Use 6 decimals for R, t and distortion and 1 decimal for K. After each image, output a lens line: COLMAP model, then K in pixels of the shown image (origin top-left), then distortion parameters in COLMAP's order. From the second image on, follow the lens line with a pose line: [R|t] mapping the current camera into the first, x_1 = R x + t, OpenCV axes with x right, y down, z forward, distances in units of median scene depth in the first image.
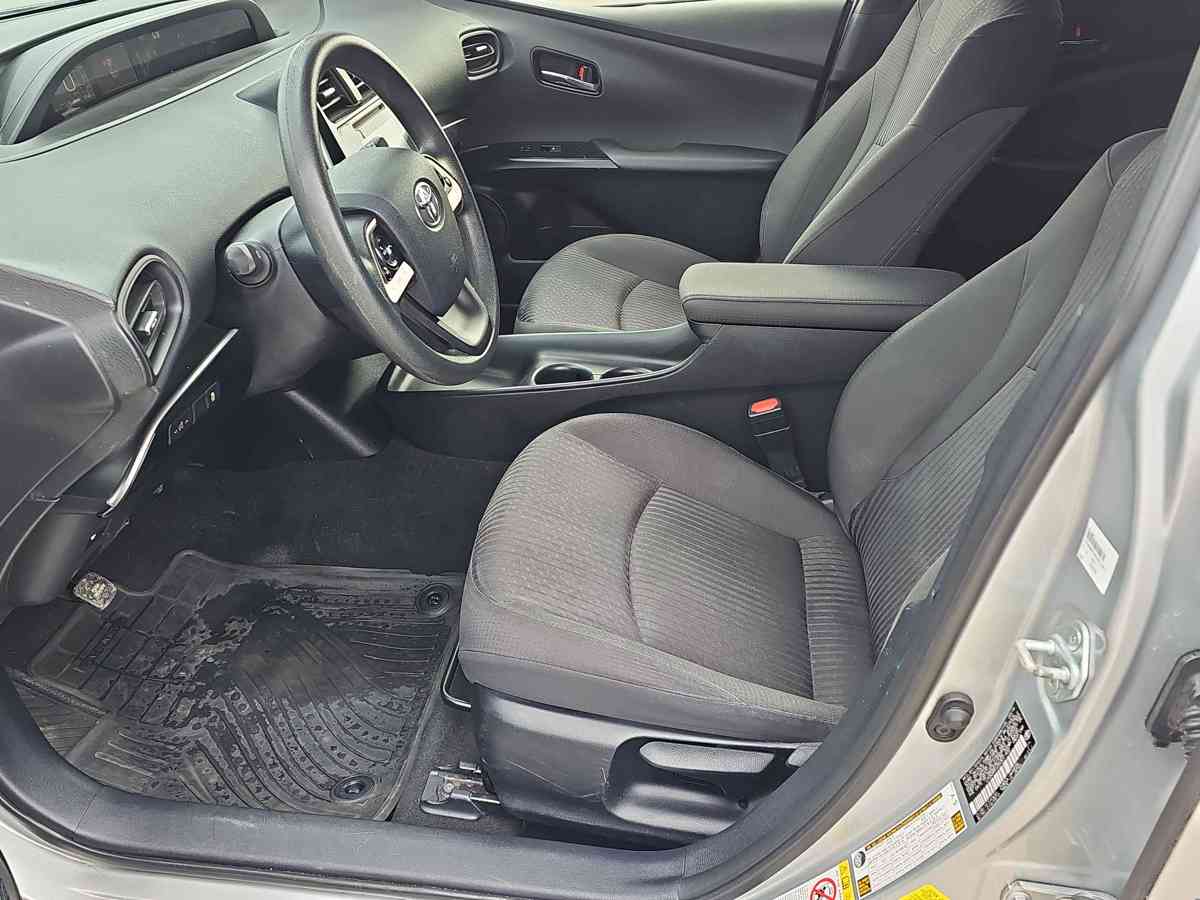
lens RADIAL K [[932.8, 0, 597.0], [0, 932.8, 445.2], [0, 0, 1]] dist [0.072295, -0.079096]
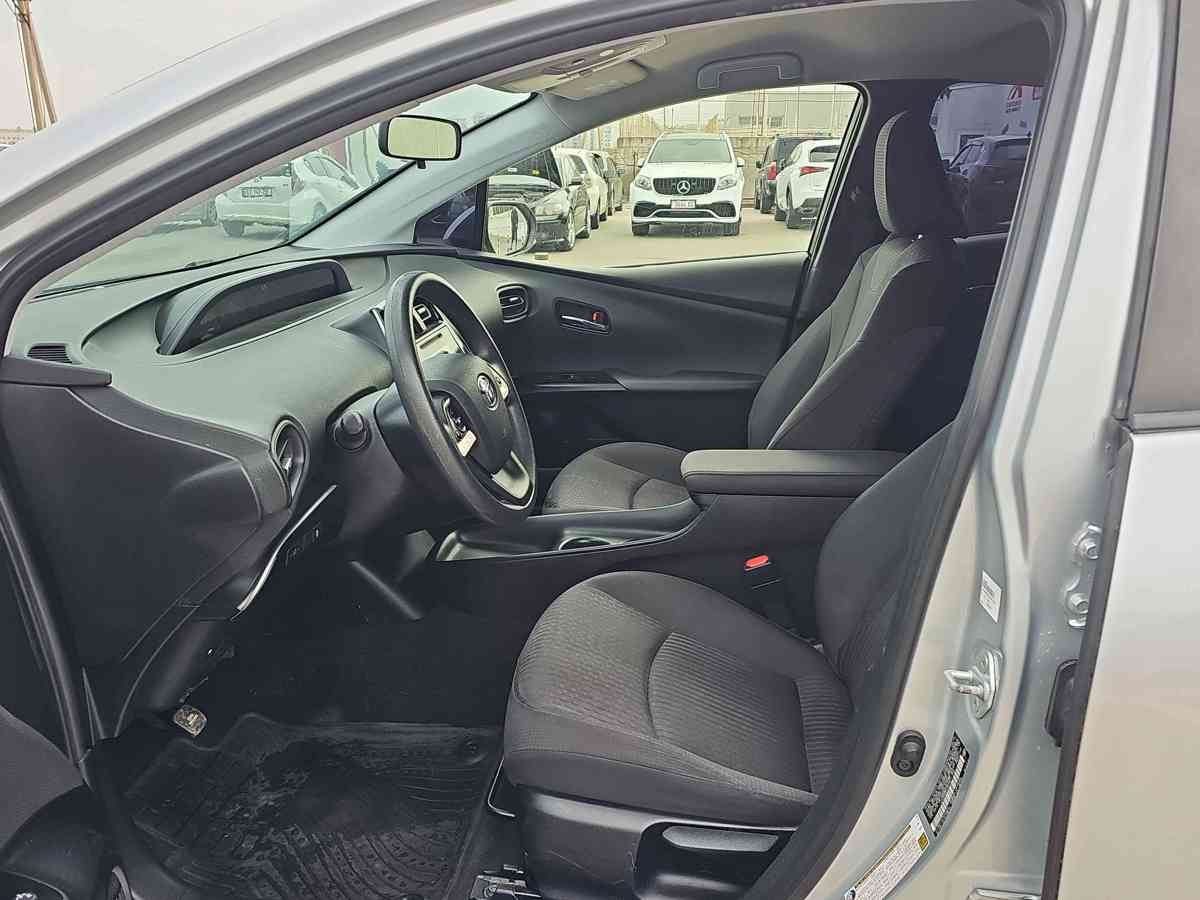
lens RADIAL K [[958.0, 0, 614.7], [0, 958.0, 448.2], [0, 0, 1]] dist [0.091697, -0.164019]
pose [[0.999709, -0.018743, 0.015179, -0.018928], [0.022136, 0.962907, -0.268923, 0.155859], [-0.009576, 0.269181, 0.963042, -0.229571]]
